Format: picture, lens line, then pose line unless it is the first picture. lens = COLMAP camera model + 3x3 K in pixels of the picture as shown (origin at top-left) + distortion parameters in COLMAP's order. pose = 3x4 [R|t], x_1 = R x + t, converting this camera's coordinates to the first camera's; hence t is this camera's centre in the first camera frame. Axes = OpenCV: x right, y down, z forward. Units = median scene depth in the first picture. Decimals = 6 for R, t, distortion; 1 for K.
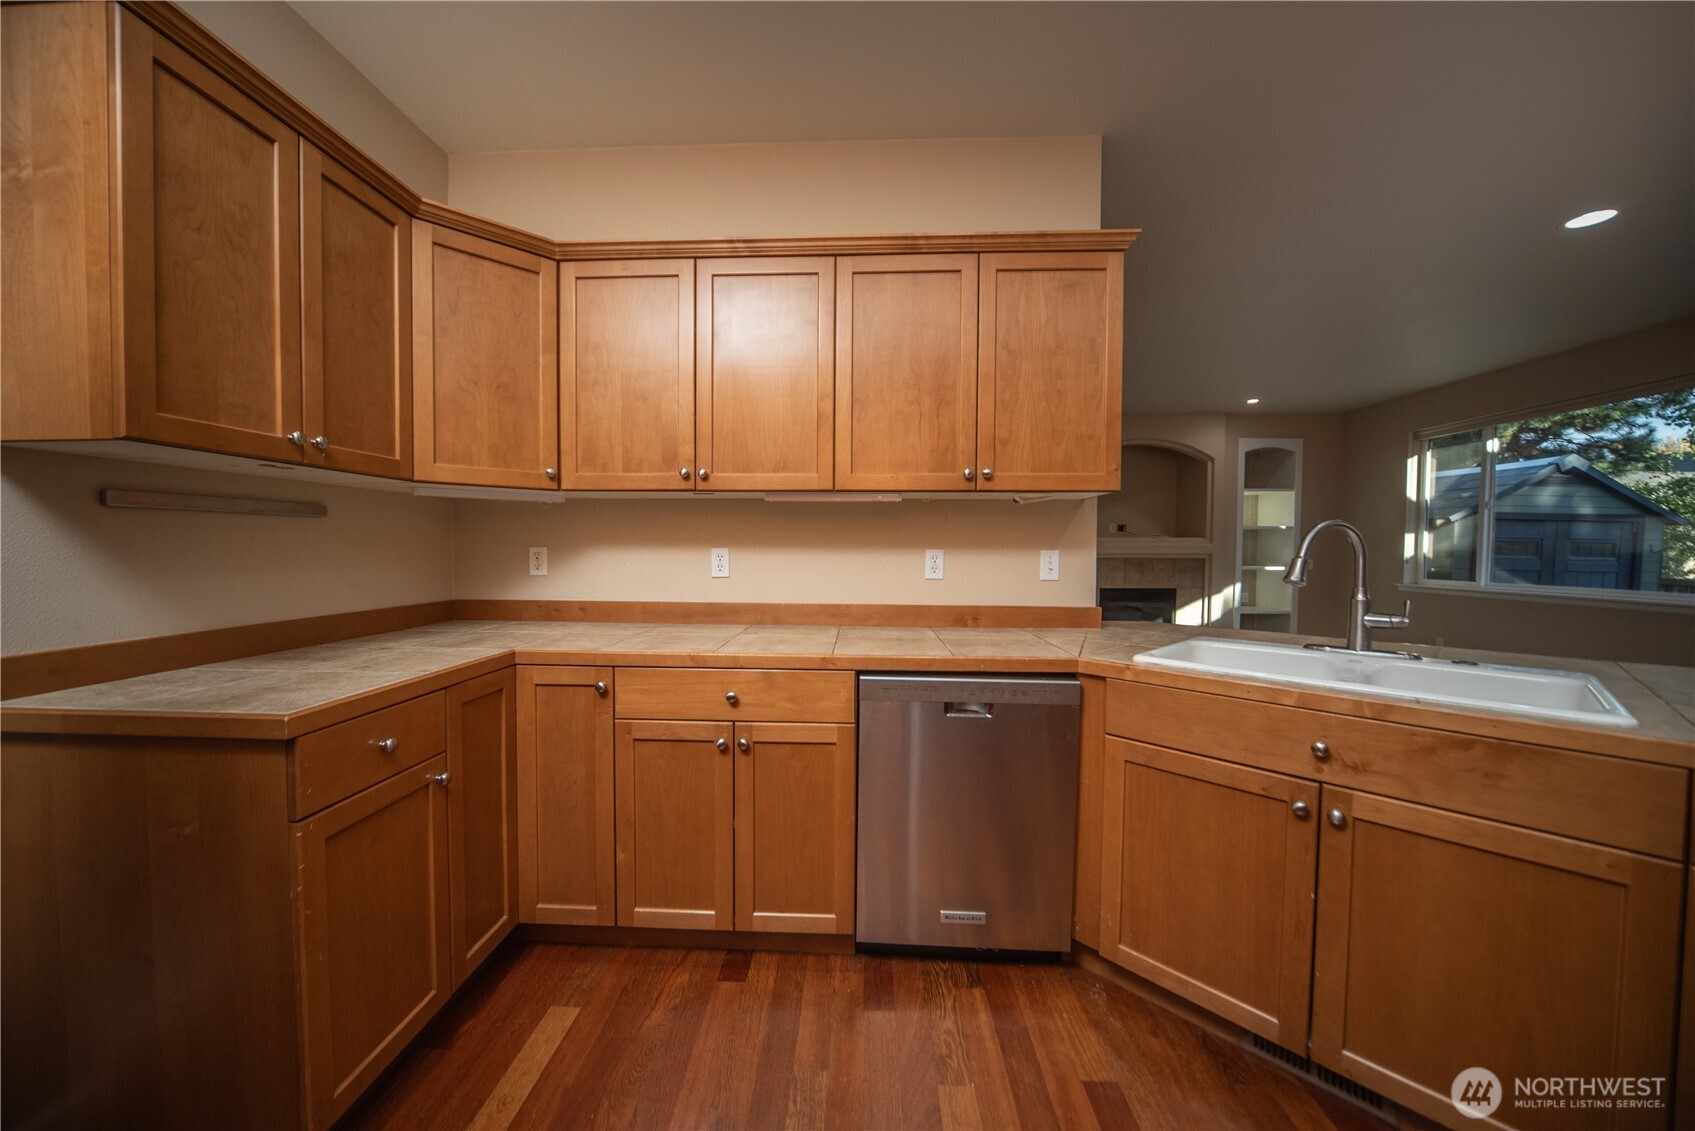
lens RADIAL K [[583.5, 0, 843.7], [0, 583.5, 571.2], [0, 0, 1]] dist [-0.007105, -0.000070]
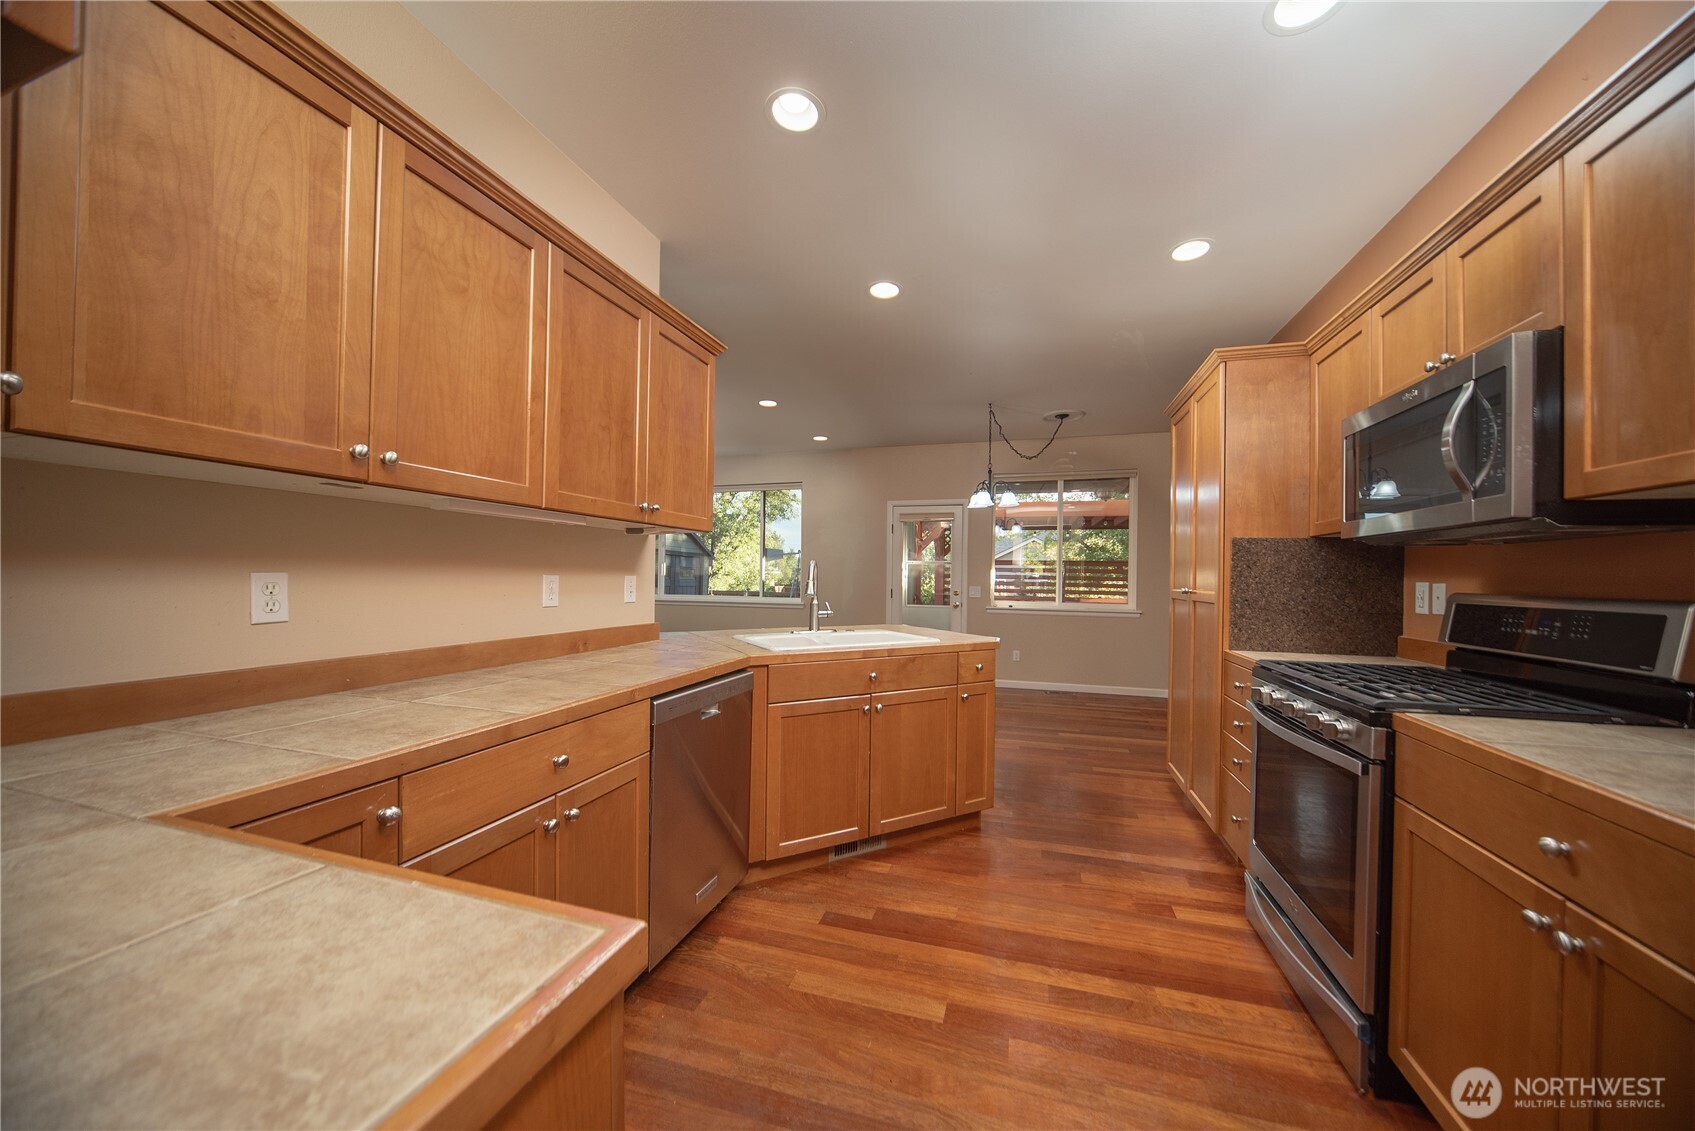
lens RADIAL K [[583.5, 0, 842.9], [0, 583.5, 578.7], [0, 0, 1]] dist [-0.007105, -0.000070]
pose [[0.264725, -0.004680, 0.964313, -0.619785], [0.026061, 0.999658, -0.002303, -0.016800], [-0.963972, 0.025741, 0.264757, 0.297233]]
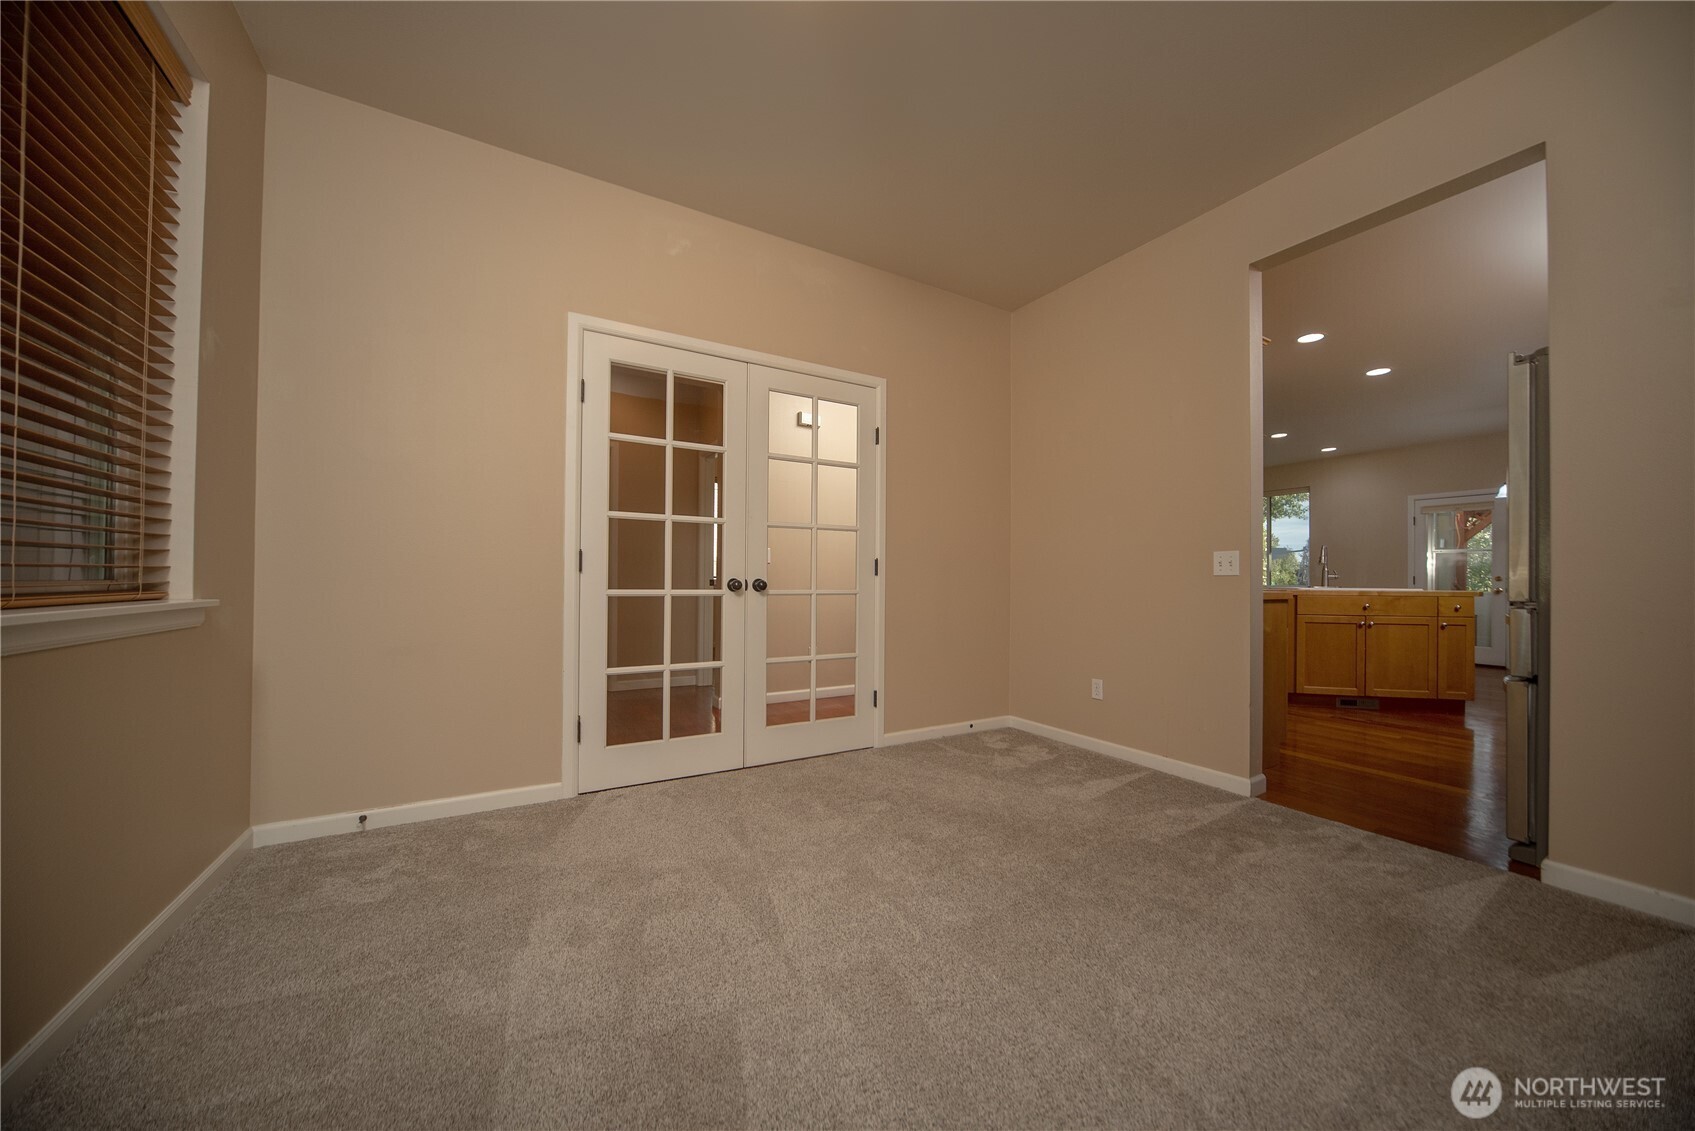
lens RADIAL K [[583.5, 0, 845.6], [0, 583.5, 570.7], [0, 0, 1]] dist [-0.007105, -0.000070]
pose [[0.850463, 0.005198, 0.526008, -1.906850], [0.016286, 0.999212, -0.036206, 0.072017], [-0.525782, 0.039359, 0.849708, -0.146530]]
